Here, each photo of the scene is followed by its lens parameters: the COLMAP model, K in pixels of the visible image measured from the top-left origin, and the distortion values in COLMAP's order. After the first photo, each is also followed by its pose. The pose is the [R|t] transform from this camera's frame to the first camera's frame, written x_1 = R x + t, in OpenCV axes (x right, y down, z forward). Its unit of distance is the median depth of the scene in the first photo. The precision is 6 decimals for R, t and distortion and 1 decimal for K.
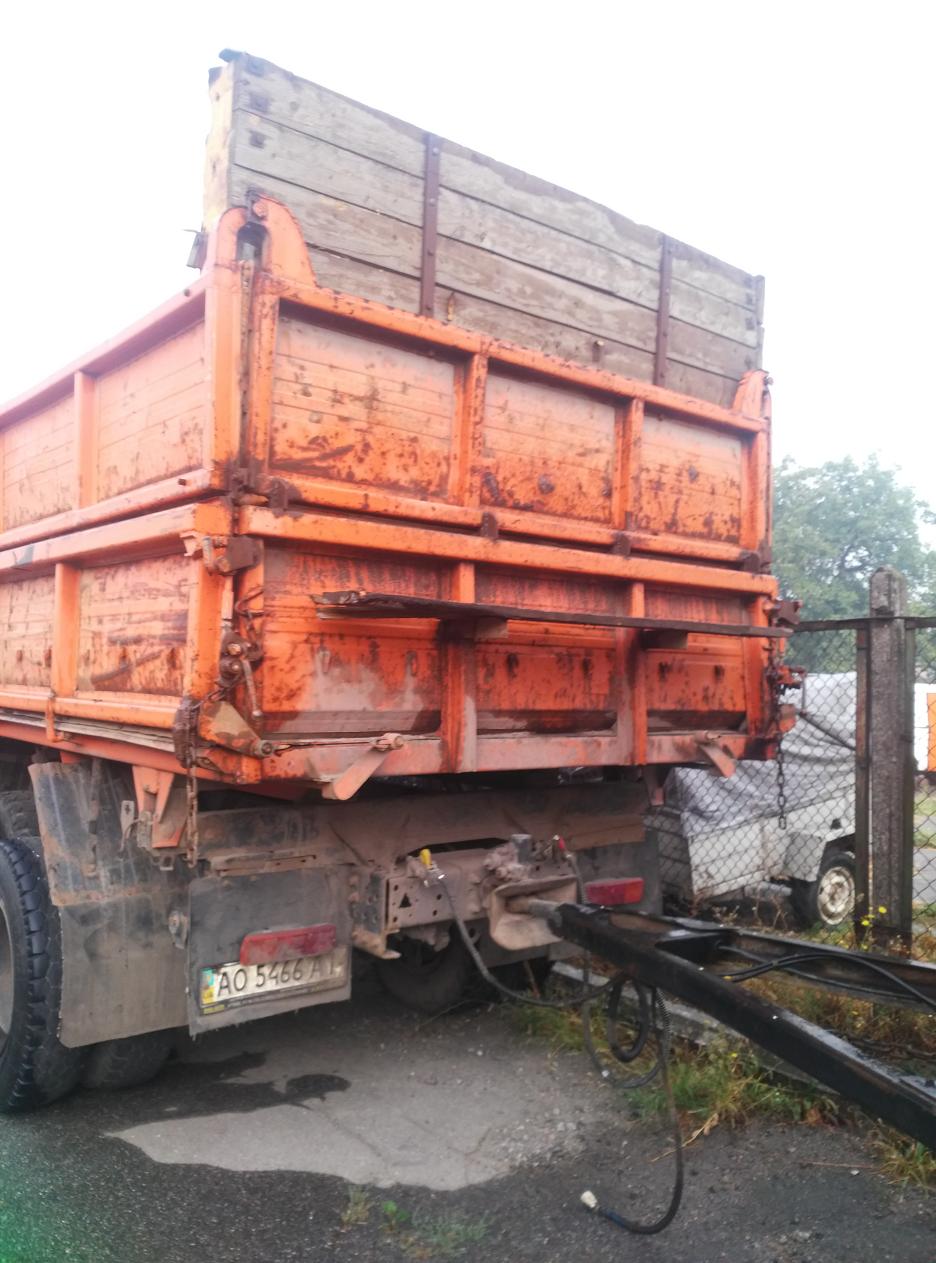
lens RADIAL K [[1063.4, 0, 551.3], [0, 1063.4, 628.7], [0, 0, 1]] dist [0.063223, -0.123474]
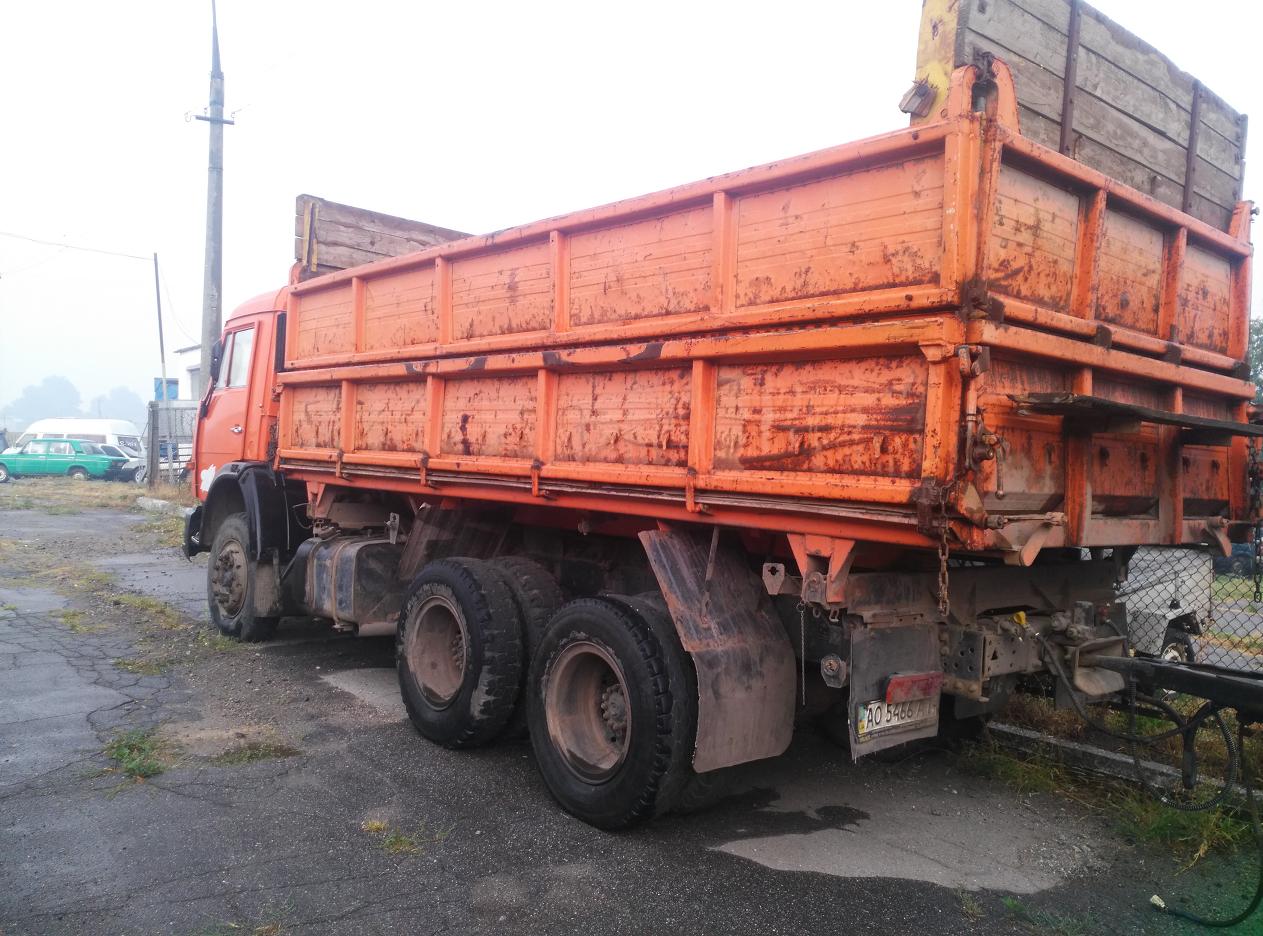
lens RADIAL K [[1063.4, 0, 657.0], [0, 1063.4, 460.9], [0, 0, 1]] dist [0.063223, -0.123474]
pose [[0.999398, 0.023390, 0.025604, -0.541442], [-0.024480, 0.998770, 0.043112, 0.000222], [-0.024564, -0.043713, 0.998742, -0.158020]]
